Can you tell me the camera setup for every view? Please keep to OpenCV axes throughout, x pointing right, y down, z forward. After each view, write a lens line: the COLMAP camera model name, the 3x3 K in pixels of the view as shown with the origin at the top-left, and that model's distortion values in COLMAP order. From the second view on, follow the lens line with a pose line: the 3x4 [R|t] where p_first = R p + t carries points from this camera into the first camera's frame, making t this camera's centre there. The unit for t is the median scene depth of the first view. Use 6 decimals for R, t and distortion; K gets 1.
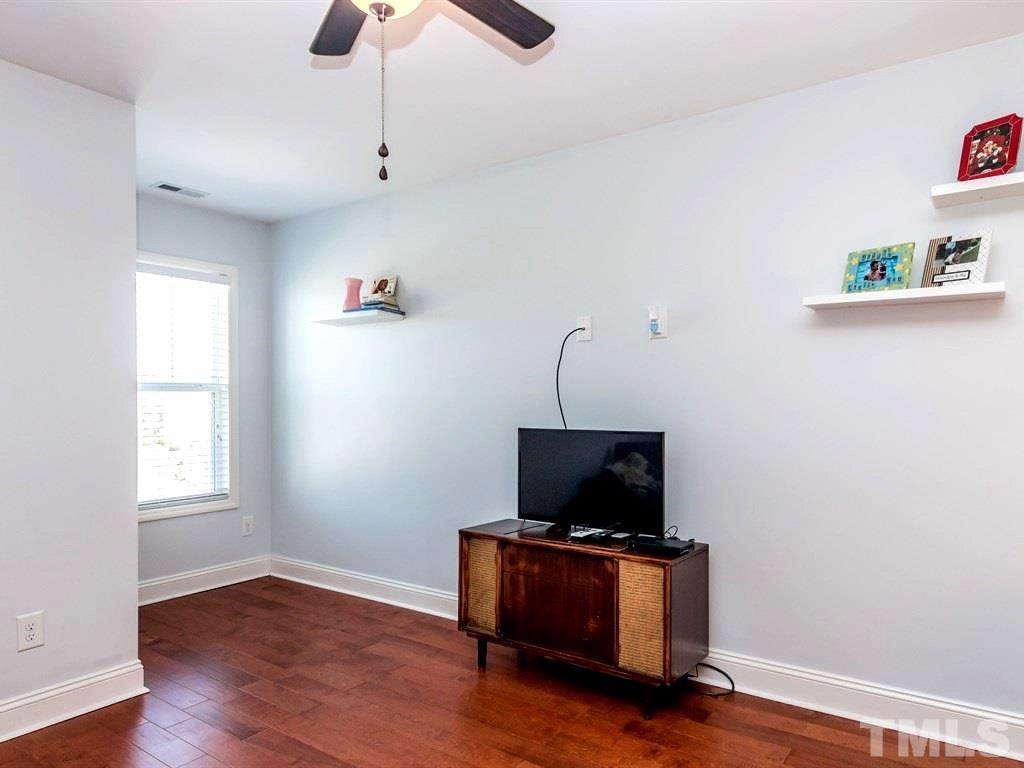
lens RADIAL K [[645.1, 0, 487.9], [0, 645.1, 381.2], [0, 0, 1]] dist [-0.006238, -0.003205]
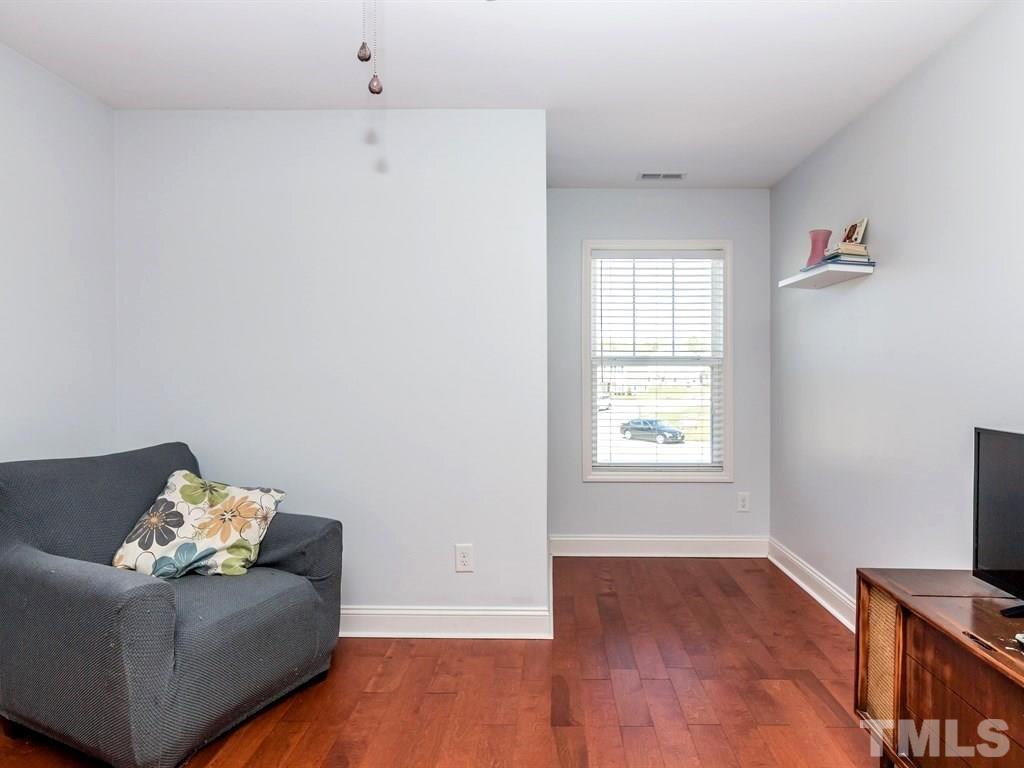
lens RADIAL K [[589.3, 0, 512.1], [0, 589.3, 365.2], [0, 0, 1]] dist [-0.004379, -0.002361]
pose [[0.613991, -0.001265, -0.789312, 0.189347], [0.016187, 0.999809, 0.010989, 0.000283], [0.789147, -0.019524, 0.613893, 0.275663]]
